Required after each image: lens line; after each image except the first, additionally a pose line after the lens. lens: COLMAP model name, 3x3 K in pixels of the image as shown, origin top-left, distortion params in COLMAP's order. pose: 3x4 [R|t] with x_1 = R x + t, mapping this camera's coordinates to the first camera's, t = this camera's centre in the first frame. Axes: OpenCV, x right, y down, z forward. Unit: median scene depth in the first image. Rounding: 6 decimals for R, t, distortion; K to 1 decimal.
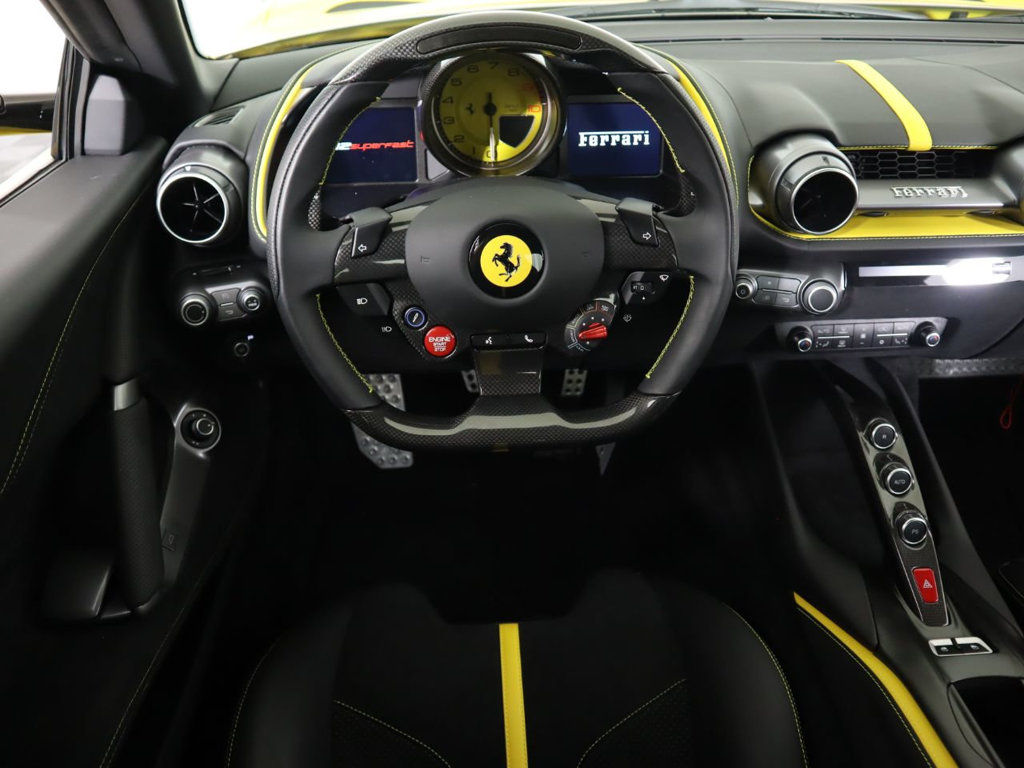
lens RADIAL K [[799.7, 0, 510.4], [0, 799.7, 380.6], [0, 0, 1]] dist [-0.114380, 0.052407]
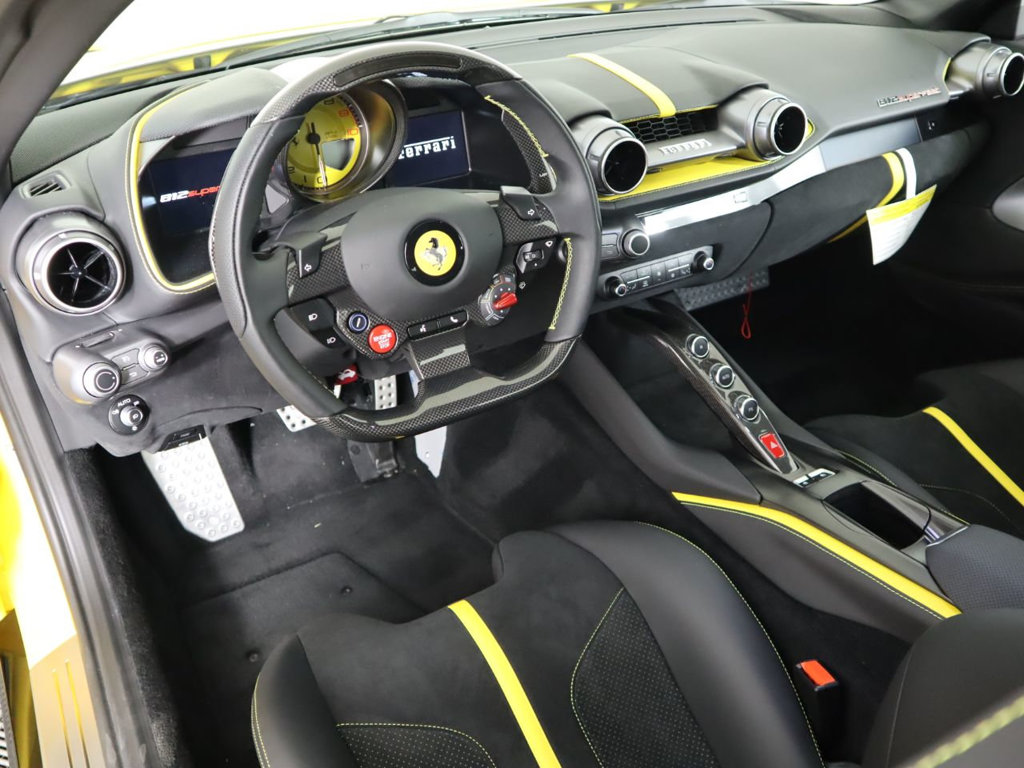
lens RADIAL K [[888.9, 0, 518.5], [0, 888.9, 382.0], [0, 0, 1]] dist [-0.088910, 0.019613]
pose [[0.883176, -0.248486, 0.397812, -0.361184], [0.270828, 0.962628, 0.000026, 0.050196], [-0.382951, 0.107716, 0.917467, -0.166629]]
